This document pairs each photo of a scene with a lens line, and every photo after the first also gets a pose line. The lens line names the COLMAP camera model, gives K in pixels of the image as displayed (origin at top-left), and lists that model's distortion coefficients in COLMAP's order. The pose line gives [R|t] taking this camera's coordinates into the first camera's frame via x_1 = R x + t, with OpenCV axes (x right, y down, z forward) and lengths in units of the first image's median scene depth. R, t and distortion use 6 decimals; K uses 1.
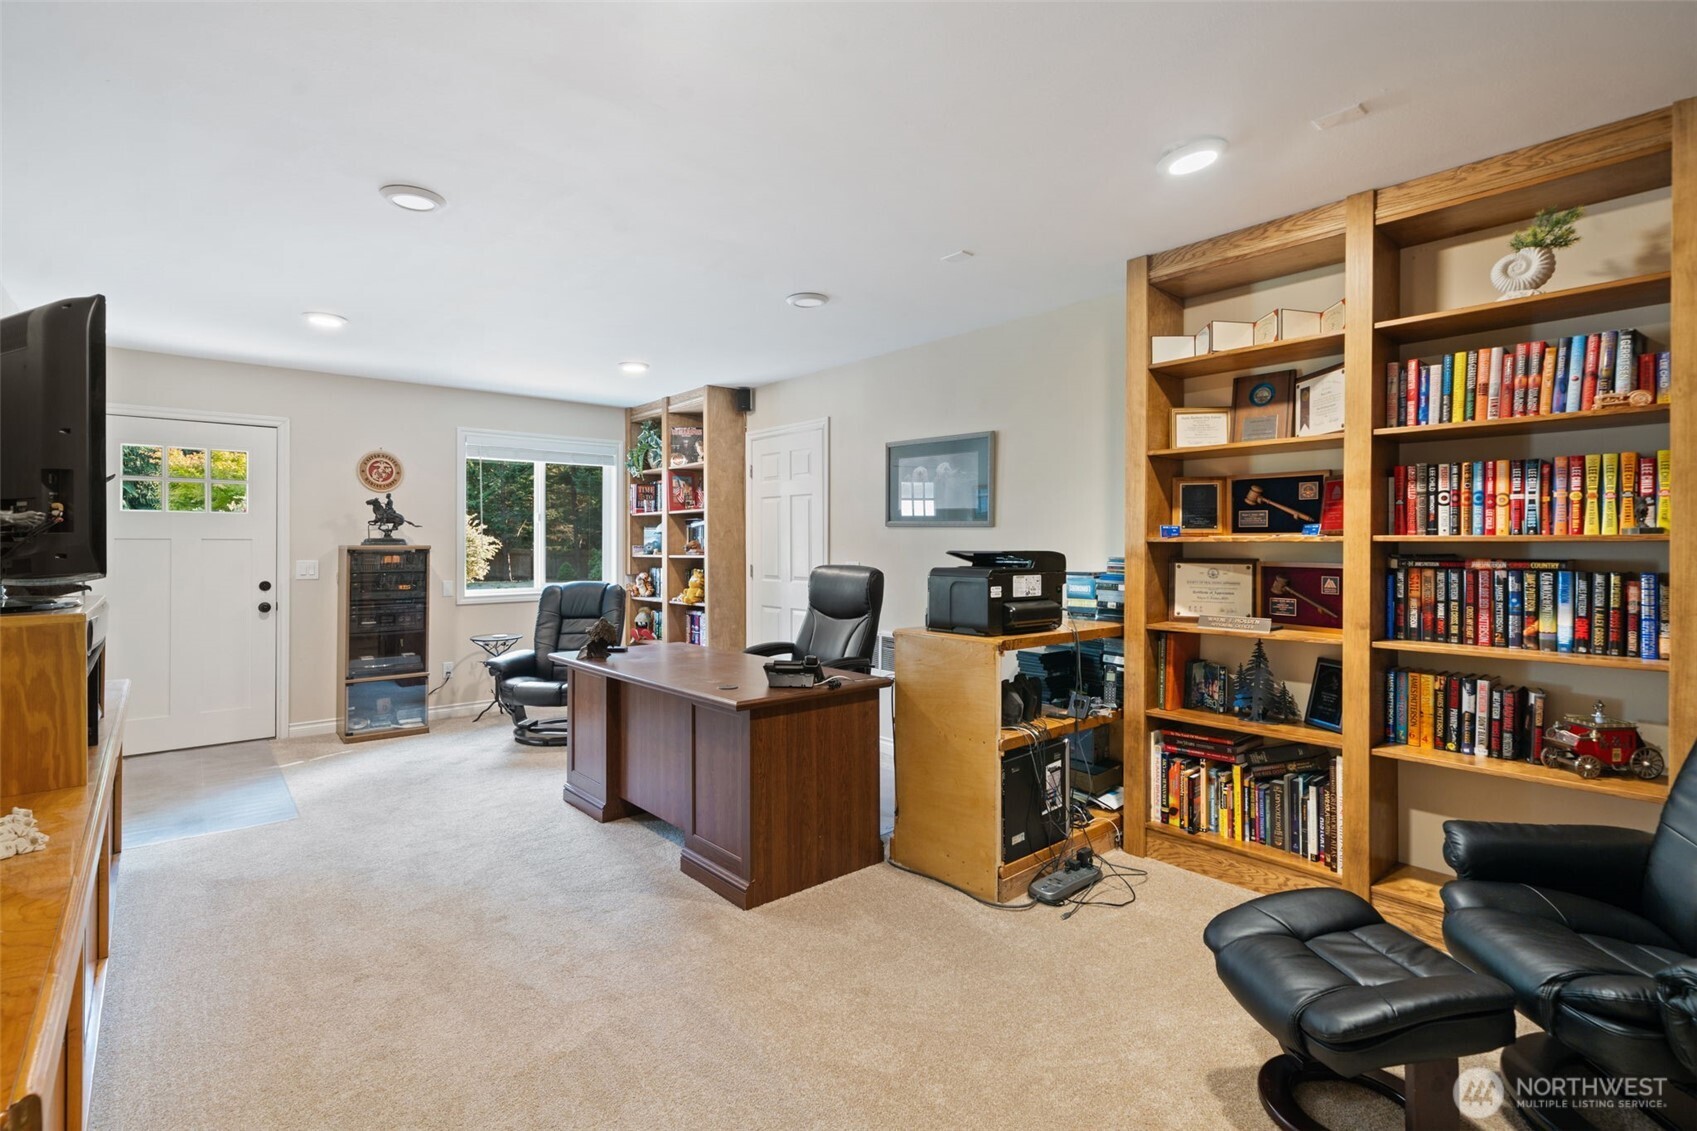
lens RADIAL K [[781.5, 0, 848.5], [0, 781.5, 565.5], [0, 0, 1]] dist [0.000315, 0.000368]
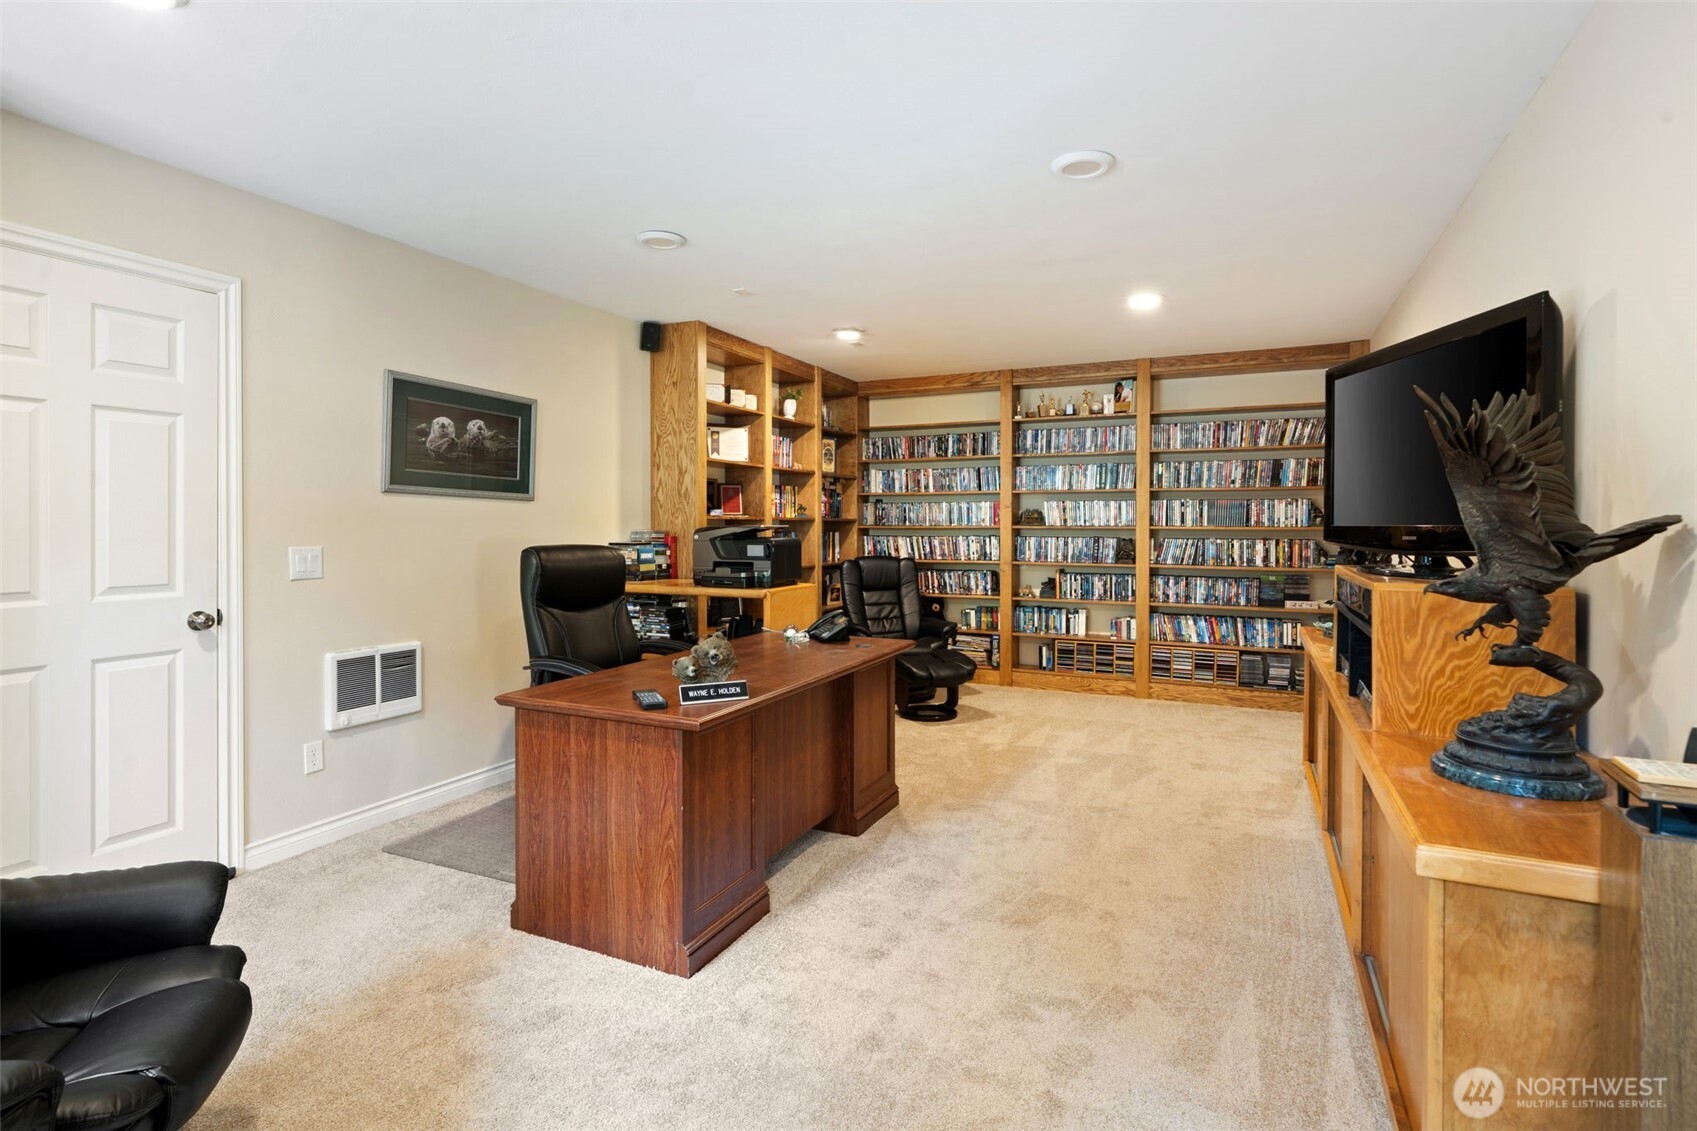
lens RADIAL K [[832.3, 0, 838.9], [0, 832.3, 531.5], [0, 0, 1]] dist [-0.000129, 0.000148]
pose [[-0.393225, -0.008434, 0.919403, -1.060667], [0.024565, 0.999505, 0.019675, -0.027859], [-0.919114, 0.030321, -0.392823, 1.269849]]
